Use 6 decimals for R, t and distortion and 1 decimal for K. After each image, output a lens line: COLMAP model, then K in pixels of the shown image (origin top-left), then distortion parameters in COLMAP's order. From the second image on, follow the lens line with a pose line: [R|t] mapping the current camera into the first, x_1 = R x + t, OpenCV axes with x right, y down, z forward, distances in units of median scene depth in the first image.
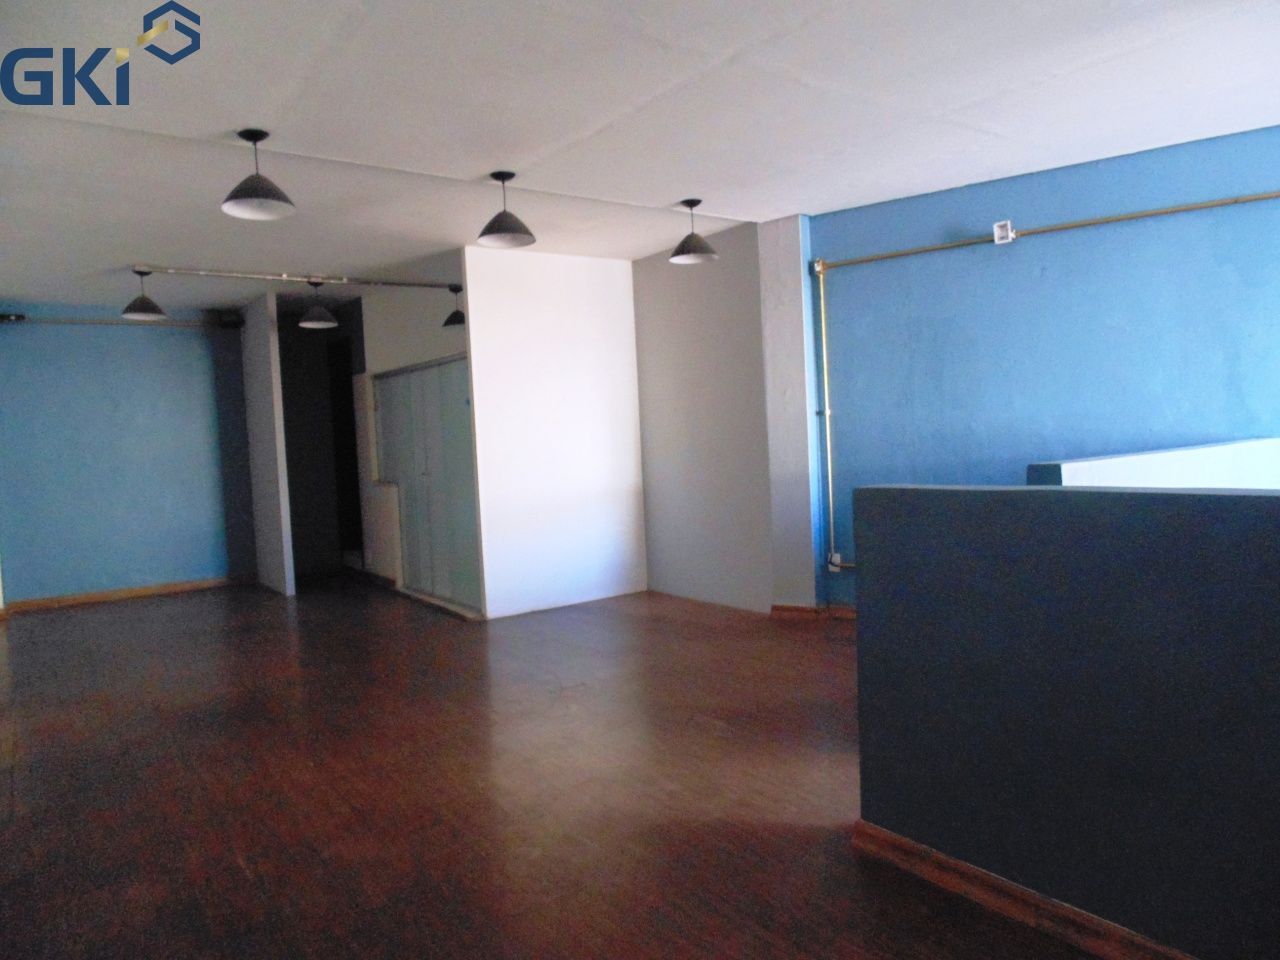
lens RADIAL K [[844.2, 0, 640.0], [0, 844.2, 480.0], [0, 0, 1]] dist [0.004108, -0.002166]
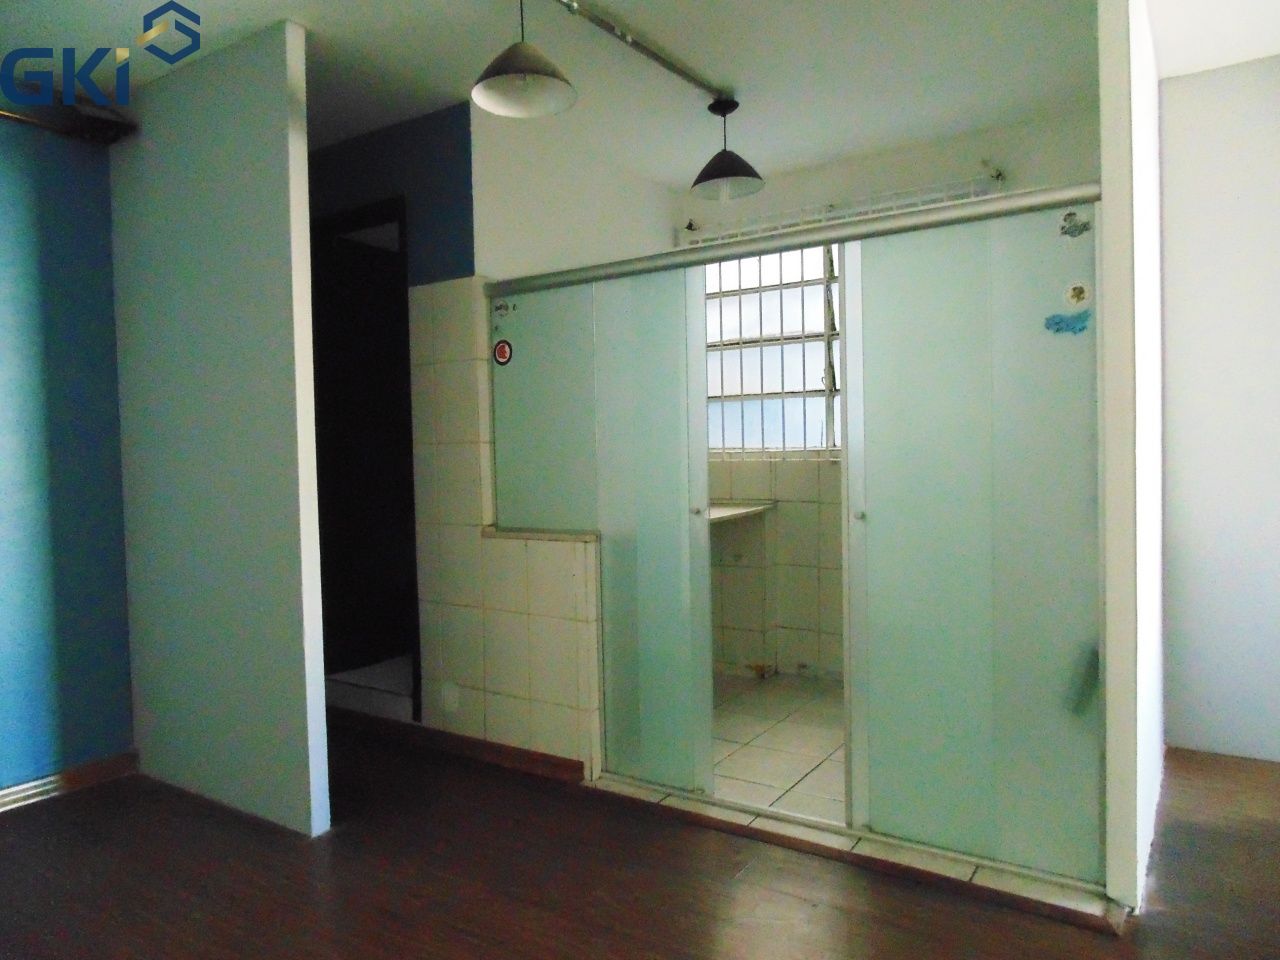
lens RADIAL K [[844.2, 0, 640.0], [0, 844.2, 480.0], [0, 0, 1]] dist [0.004108, -0.002166]
pose [[0.937978, 0.006842, 0.346626, -0.577616], [0.001815, 0.999695, -0.024645, -0.018007], [-0.346689, 0.023746, 0.937679, 0.829202]]
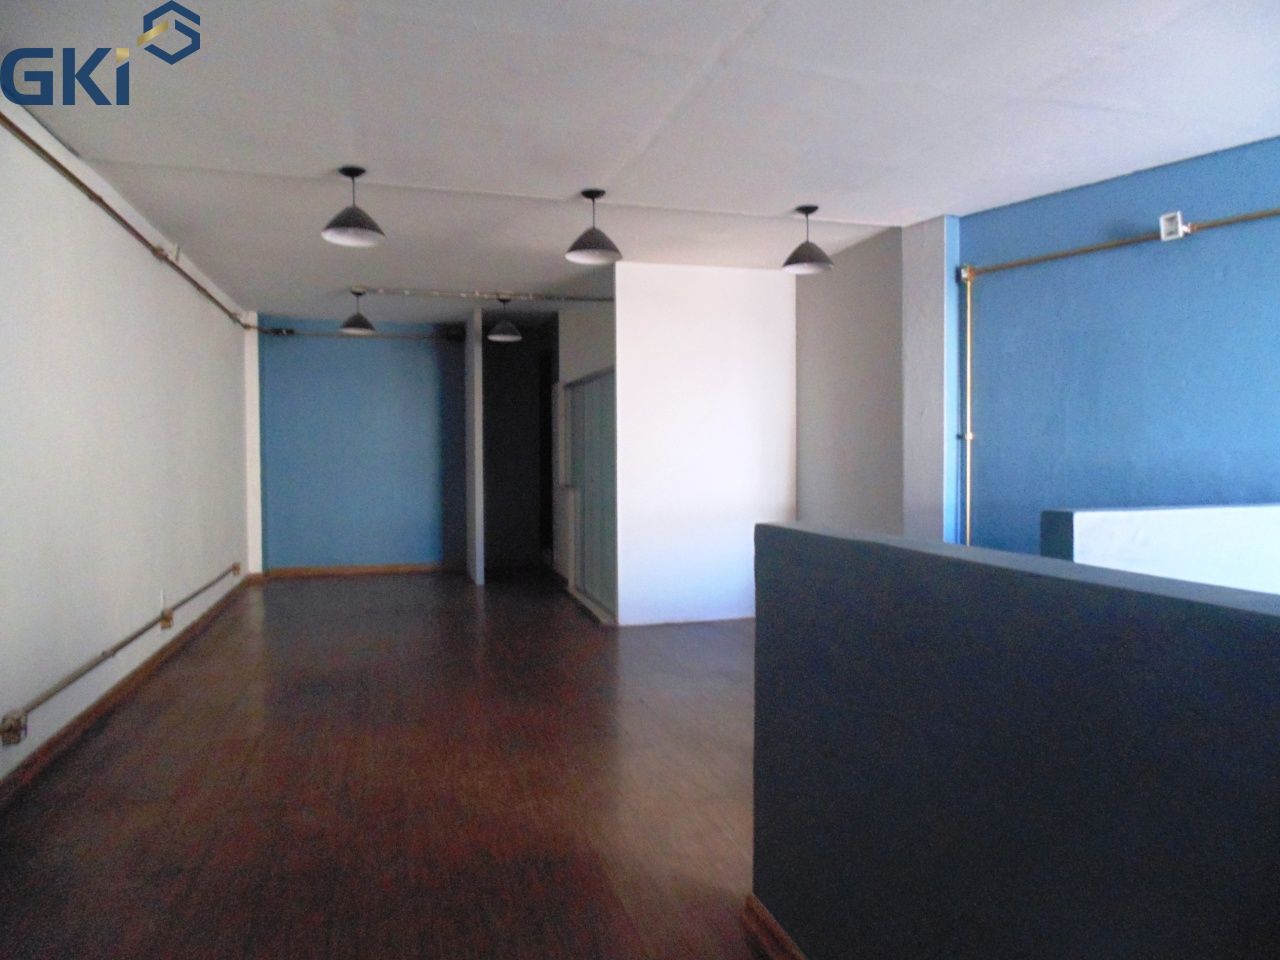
lens RADIAL K [[844.2, 0, 640.0], [0, 844.2, 480.0], [0, 0, 1]] dist [0.004108, -0.002166]
pose [[0.942458, 0.054370, -0.329873, 0.189819], [-0.058227, 0.998302, -0.001816, -0.012210], [0.329214, 0.020919, 0.944023, 0.047336]]
